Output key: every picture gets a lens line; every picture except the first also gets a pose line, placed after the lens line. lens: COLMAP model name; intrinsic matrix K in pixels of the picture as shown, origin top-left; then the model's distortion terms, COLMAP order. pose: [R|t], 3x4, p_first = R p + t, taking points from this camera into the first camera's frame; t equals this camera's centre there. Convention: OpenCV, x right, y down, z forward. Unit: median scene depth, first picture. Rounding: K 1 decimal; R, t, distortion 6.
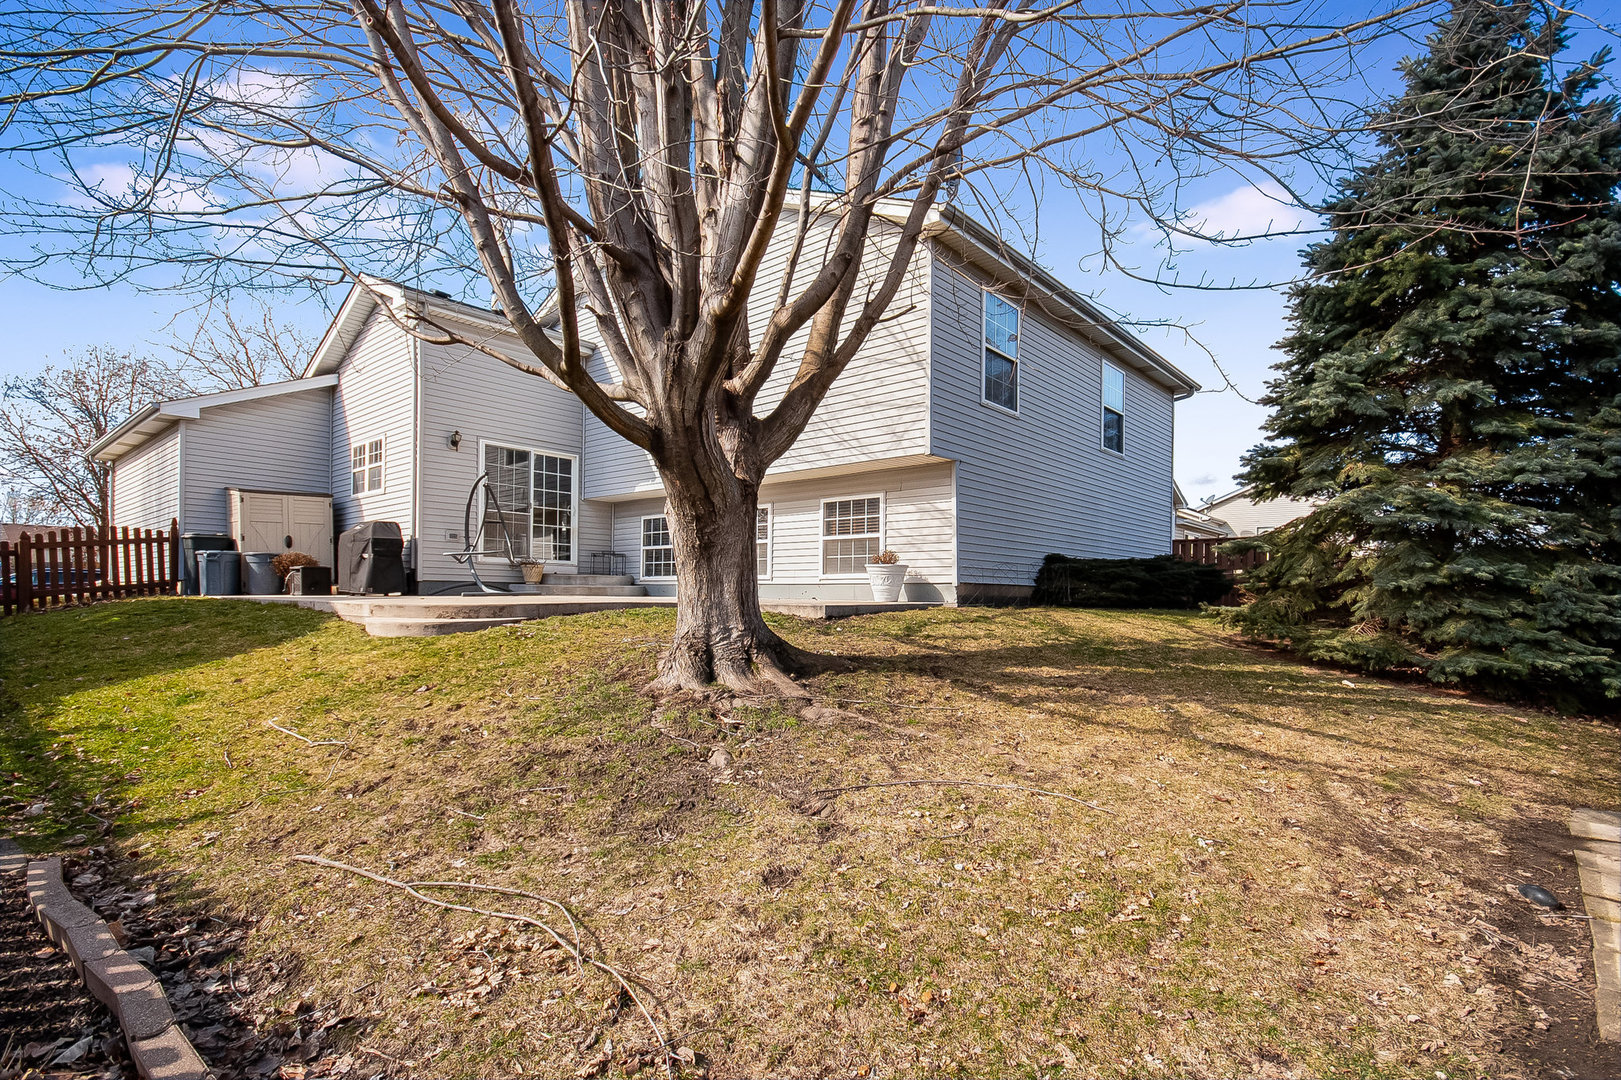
lens RADIAL K [[708.5, 0, 845.0], [0, 708.5, 573.9], [0, 0, 1]] dist [0.001839, 0.000129]
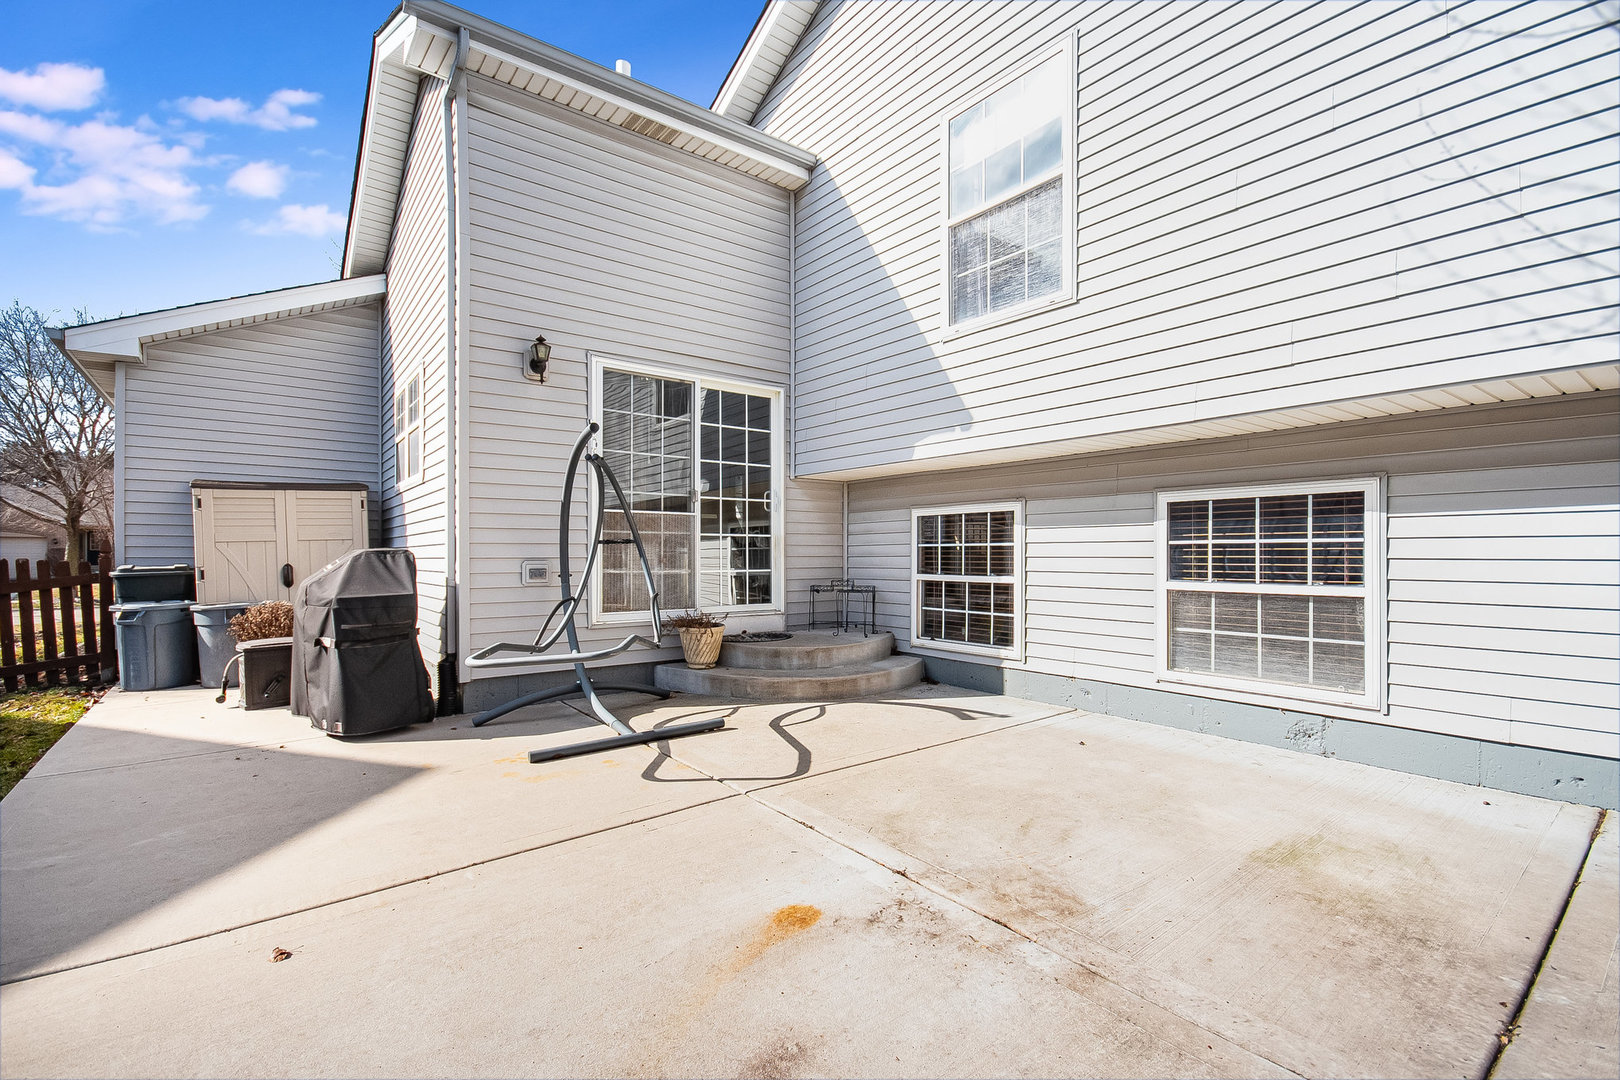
lens RADIAL K [[718.3, 0, 815.3], [0, 718.3, 549.2], [0, 0, 1]] dist [-0.003322, -0.000327]
pose [[0.967727, -0.005800, -0.251935, -0.231501], [0.010109, 0.999824, 0.015812, -0.063684], [0.251799, -0.017848, 0.967615, 0.523037]]
